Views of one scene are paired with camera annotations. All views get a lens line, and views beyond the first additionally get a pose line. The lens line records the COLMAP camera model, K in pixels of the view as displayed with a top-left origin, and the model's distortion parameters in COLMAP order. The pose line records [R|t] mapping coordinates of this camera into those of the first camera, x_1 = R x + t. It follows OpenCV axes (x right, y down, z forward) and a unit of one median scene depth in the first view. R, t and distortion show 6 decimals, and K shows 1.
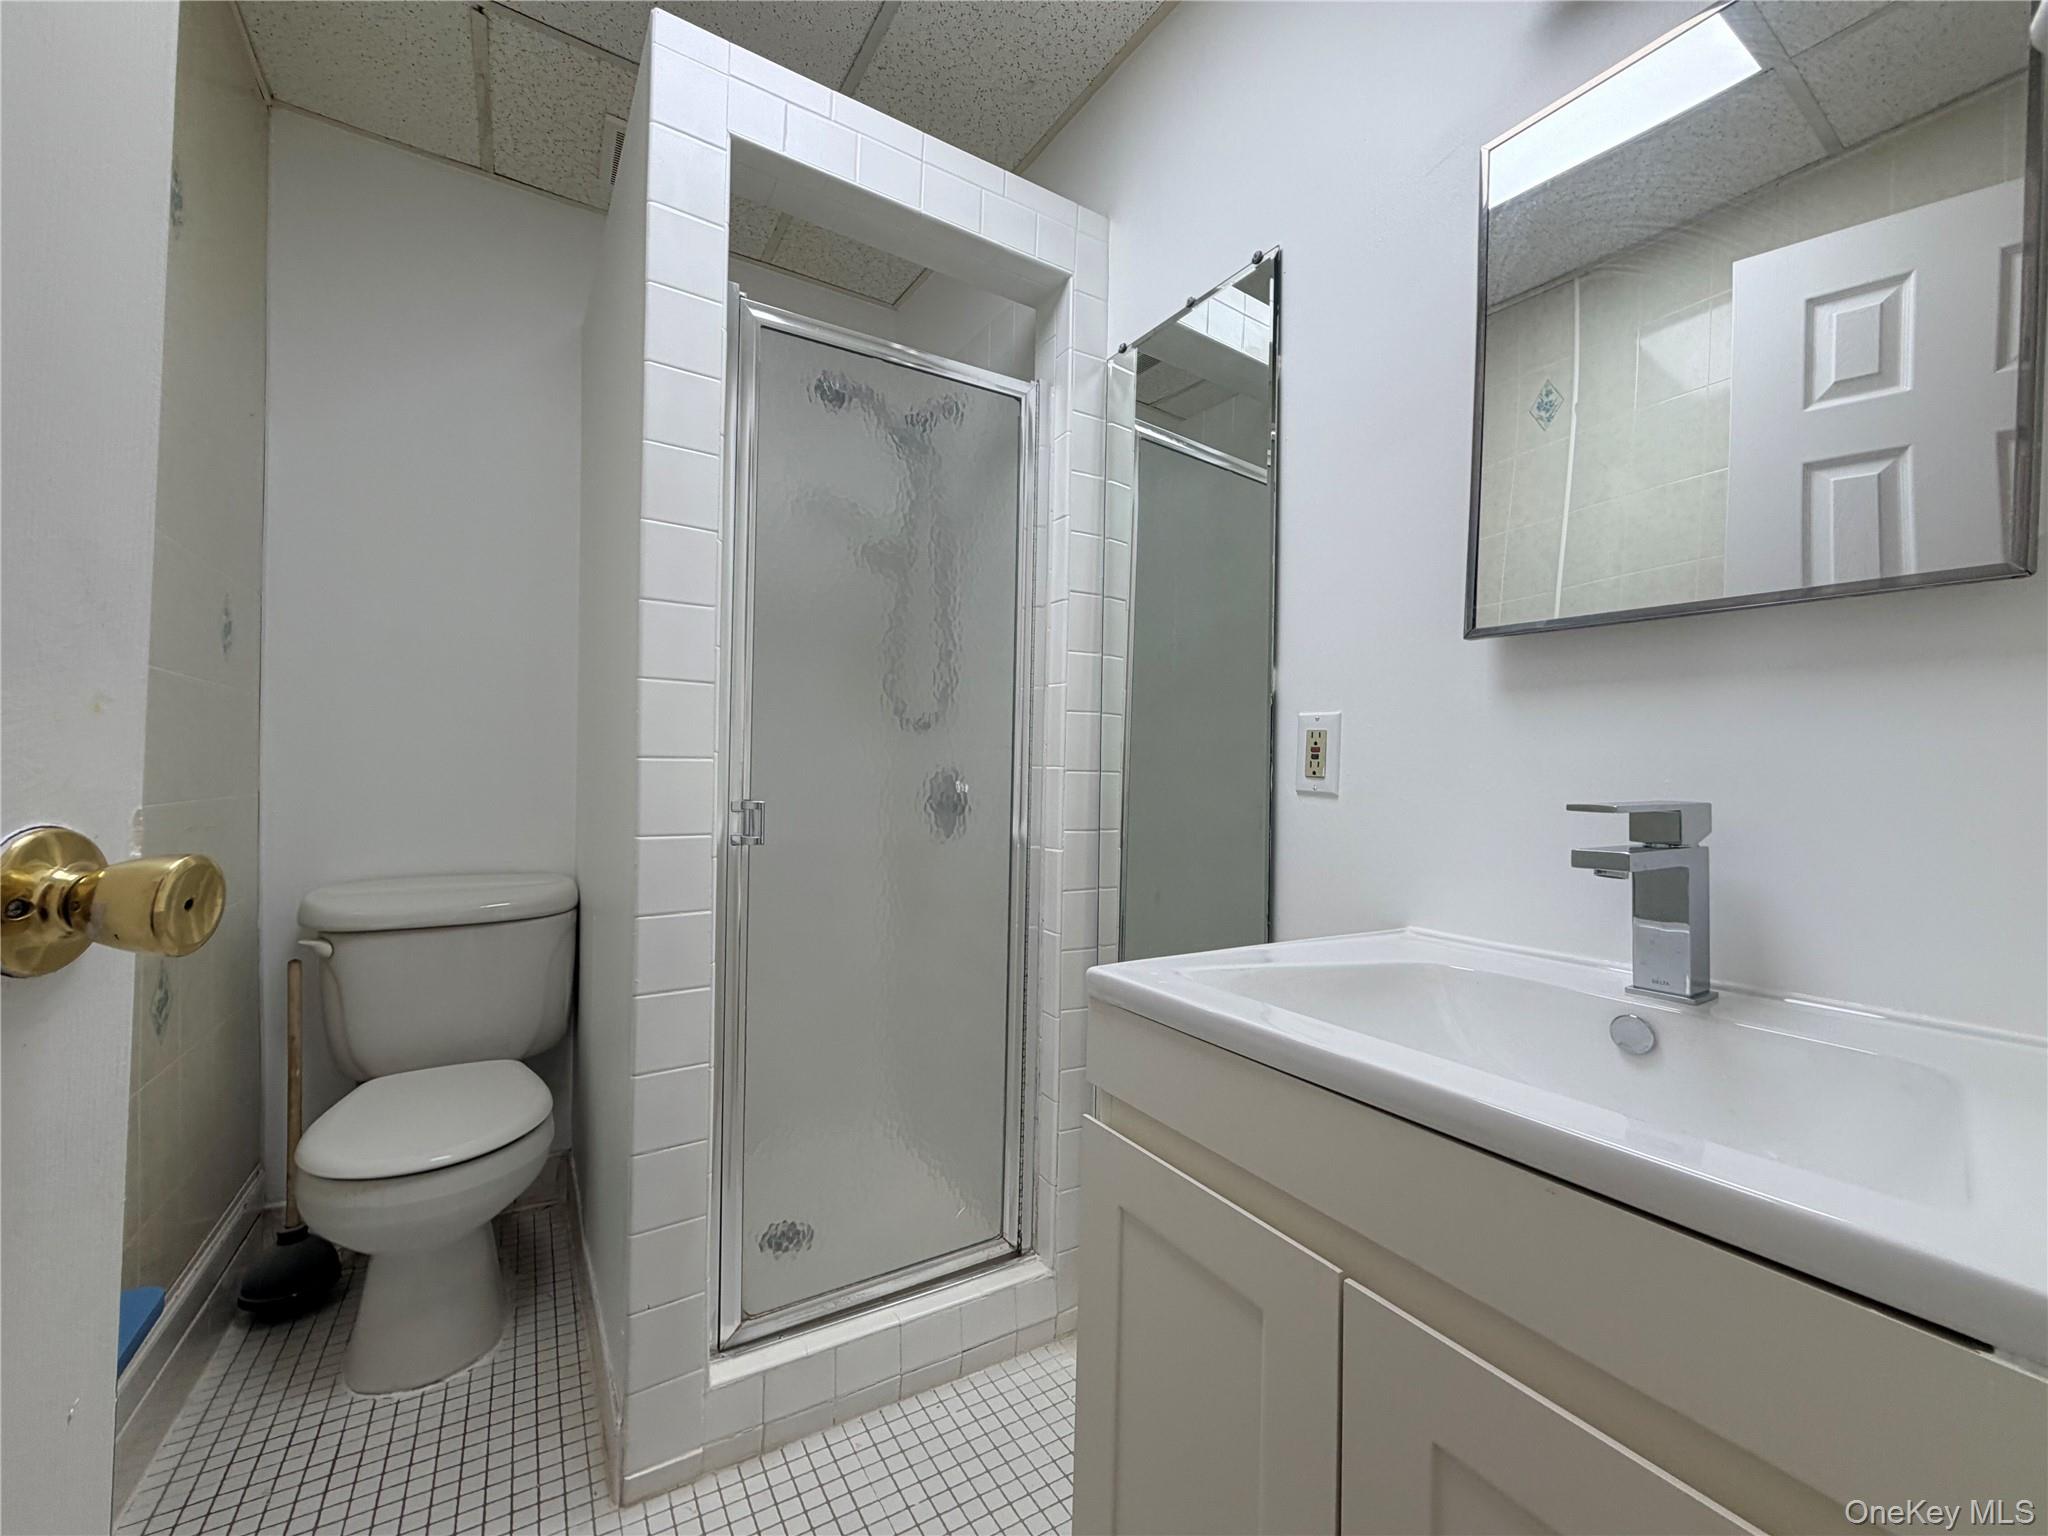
lens RADIAL K [[827.8, 0, 1024.3], [0, 827.8, 766.3], [0, 0, 1]] dist [0.000946, -0.000511]
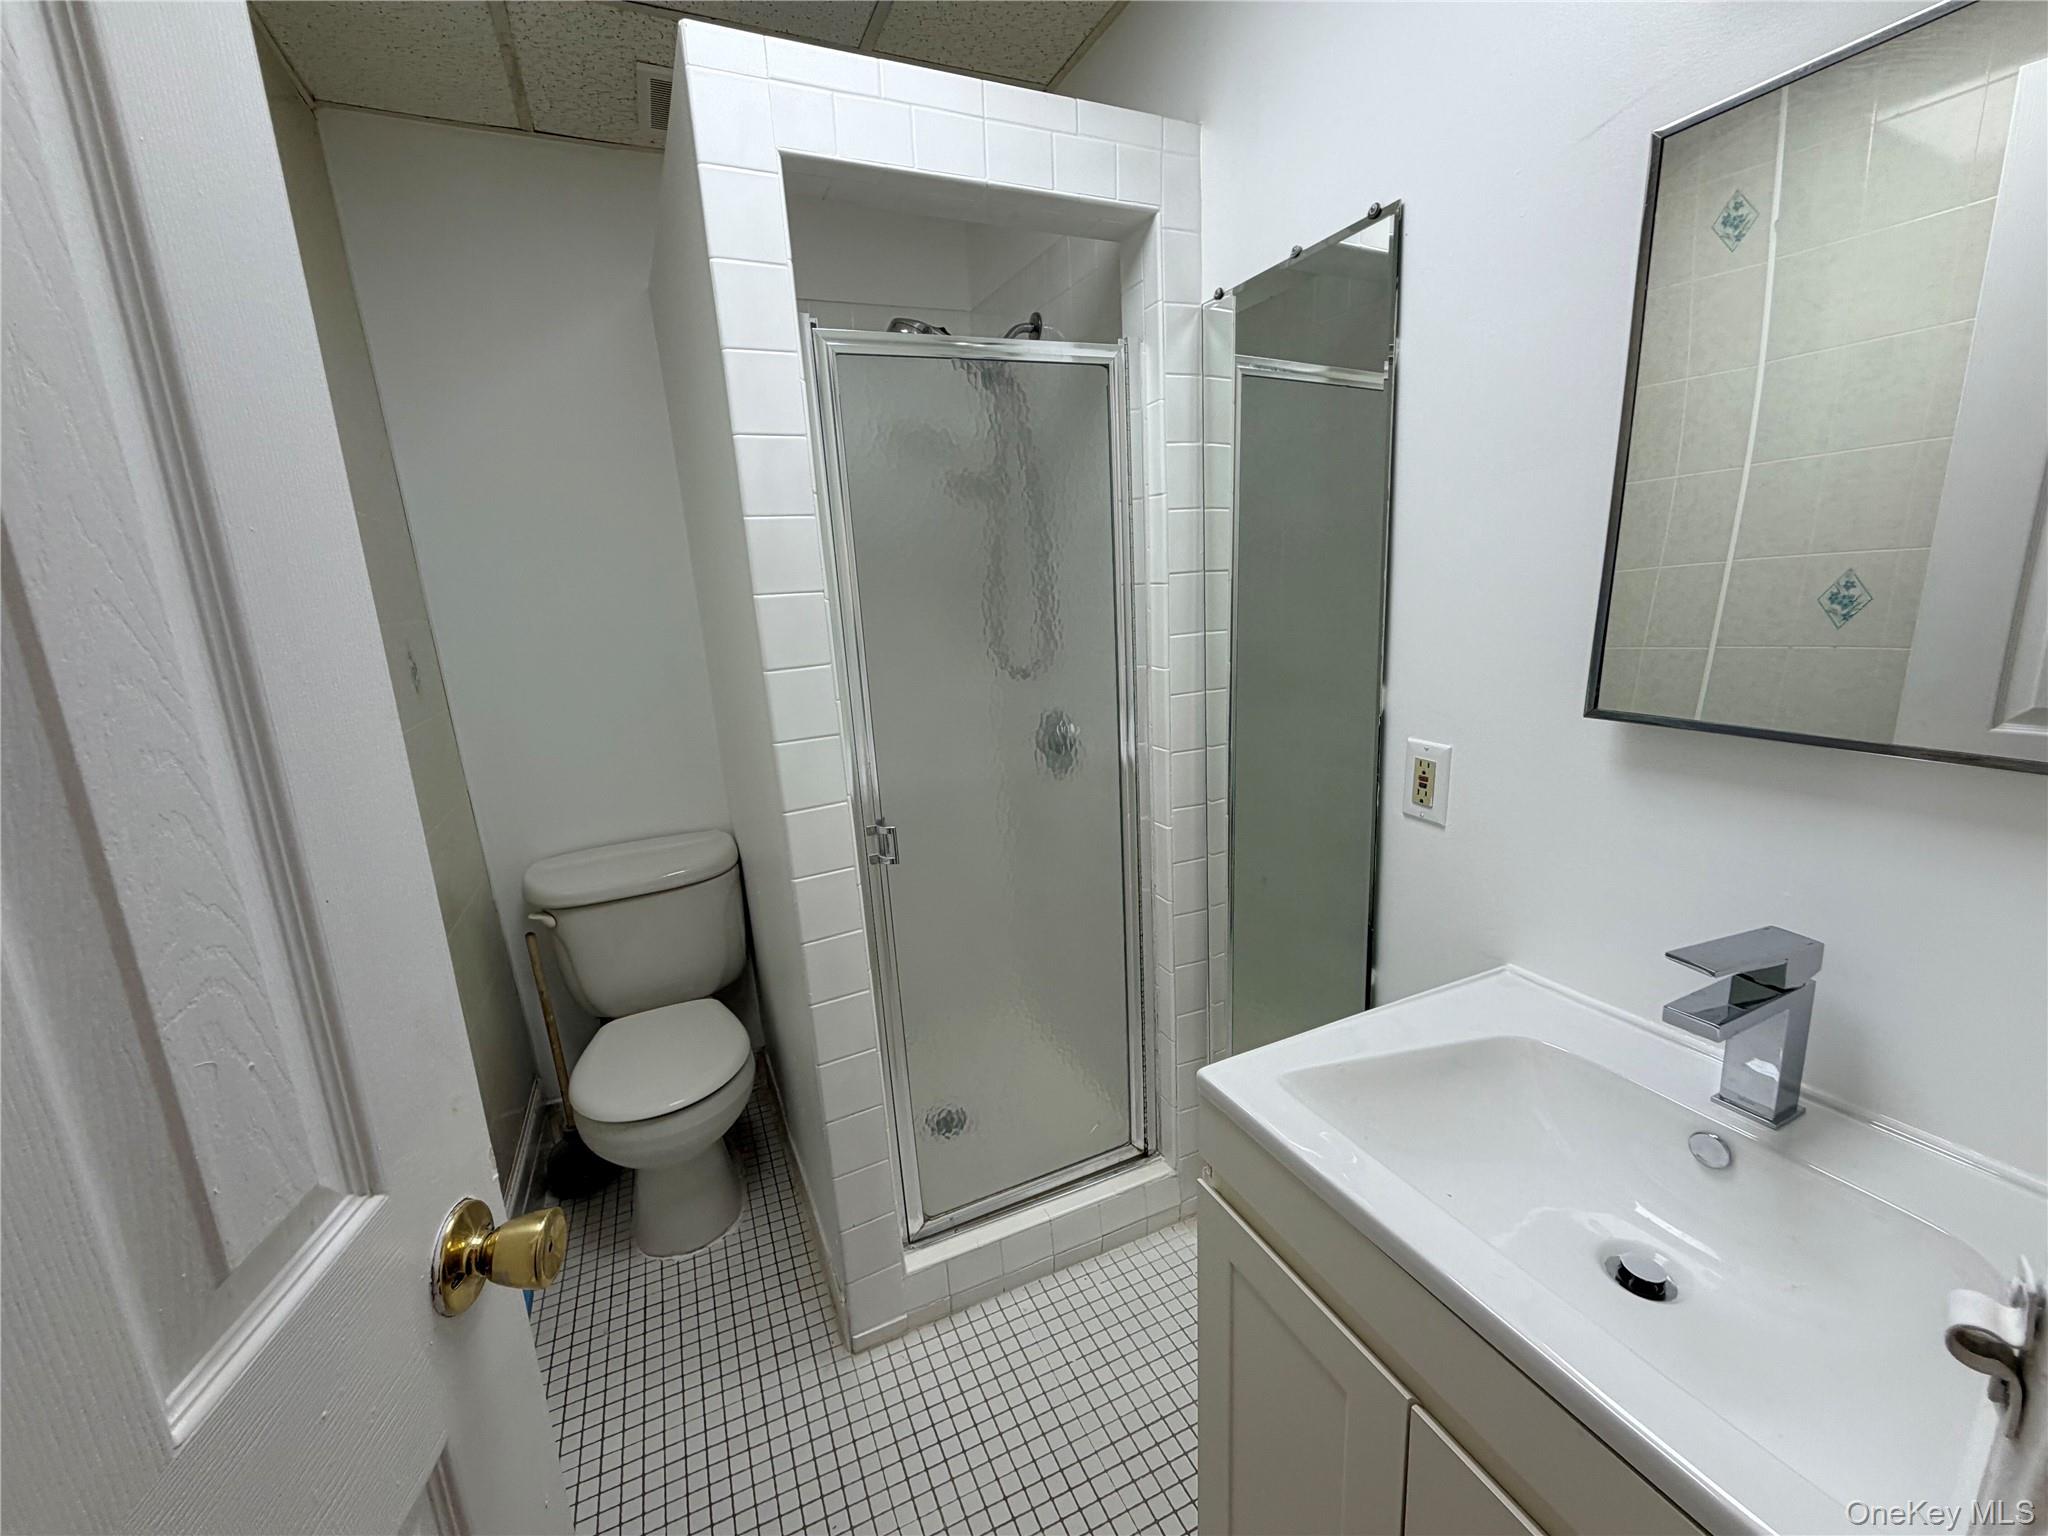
lens RADIAL K [[827.8, 0, 1021.1], [0, 827.8, 772.1], [0, 0, 1]] dist [0.000946, -0.000511]
pose [[0.989358, -0.046558, -0.137854, 0.005827], [0.077880, 0.969732, 0.231420, -0.225691], [0.122907, -0.239693, 0.963037, -0.018846]]
